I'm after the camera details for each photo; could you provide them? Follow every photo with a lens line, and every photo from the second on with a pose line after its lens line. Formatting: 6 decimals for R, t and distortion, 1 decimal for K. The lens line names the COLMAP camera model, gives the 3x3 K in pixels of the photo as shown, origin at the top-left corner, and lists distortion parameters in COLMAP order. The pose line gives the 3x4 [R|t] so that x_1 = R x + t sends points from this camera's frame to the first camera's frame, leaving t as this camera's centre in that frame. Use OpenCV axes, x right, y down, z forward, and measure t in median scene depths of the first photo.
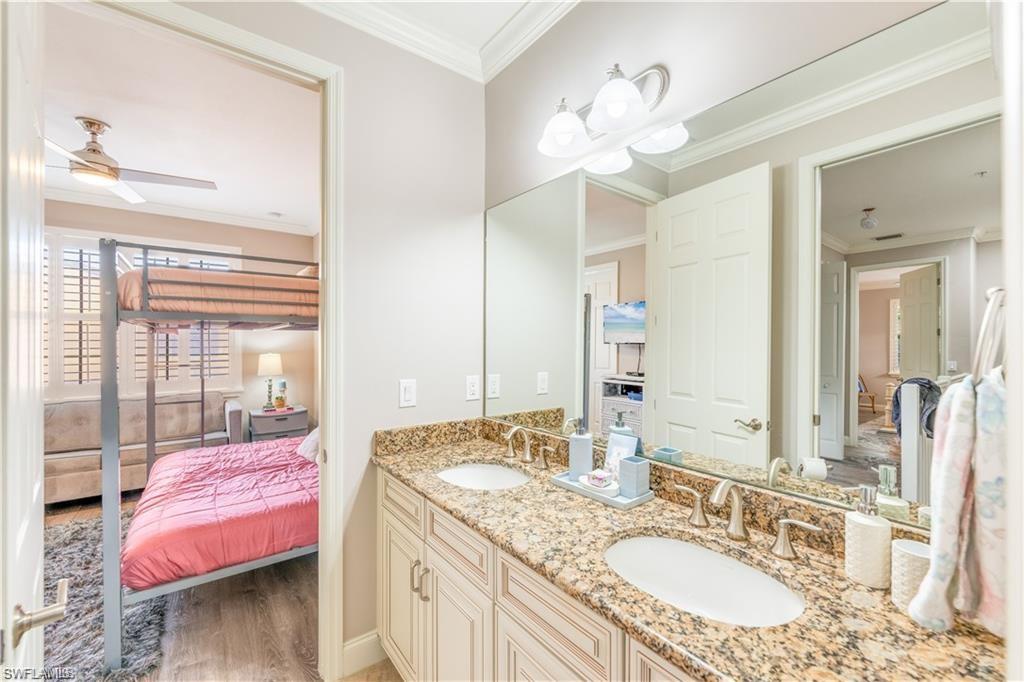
lens RADIAL K [[421.3, 0, 520.4], [0, 421.3, 341.1], [0, 0, 1]] dist [0.002250, -0.001032]
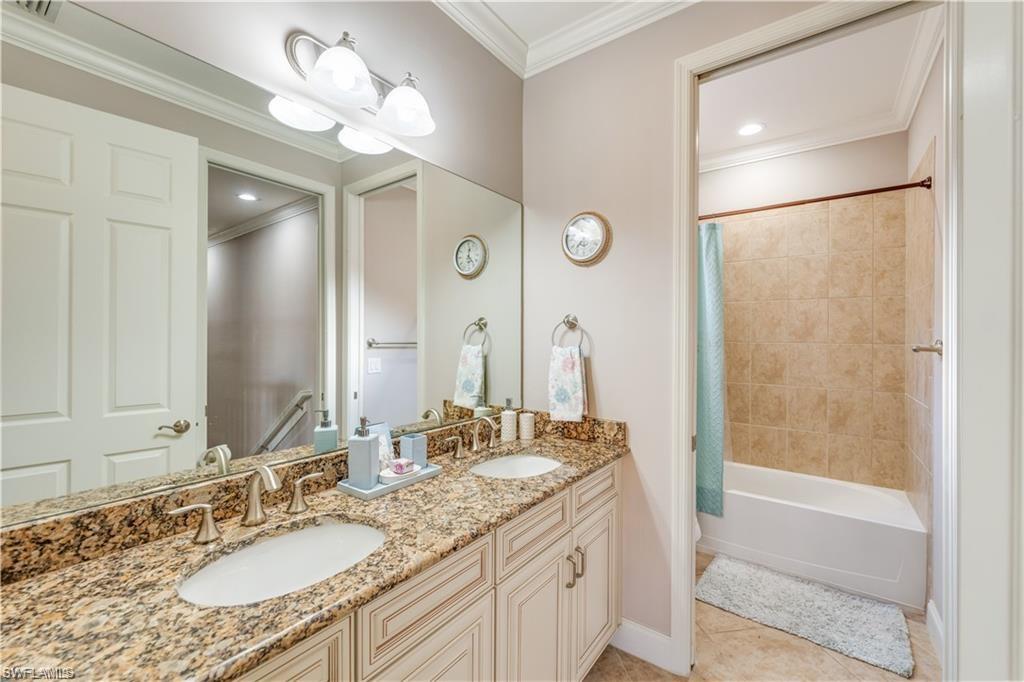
lens RADIAL K [[421.3, 0, 512.9], [0, 421.3, 342.2], [0, 0, 1]] dist [0.002250, -0.001032]
pose [[-0.272259, -0.009780, 0.962174, -0.942660], [-0.005680, 0.999947, 0.008557, 0.017651], [-0.962207, -0.003136, -0.272300, 1.114733]]
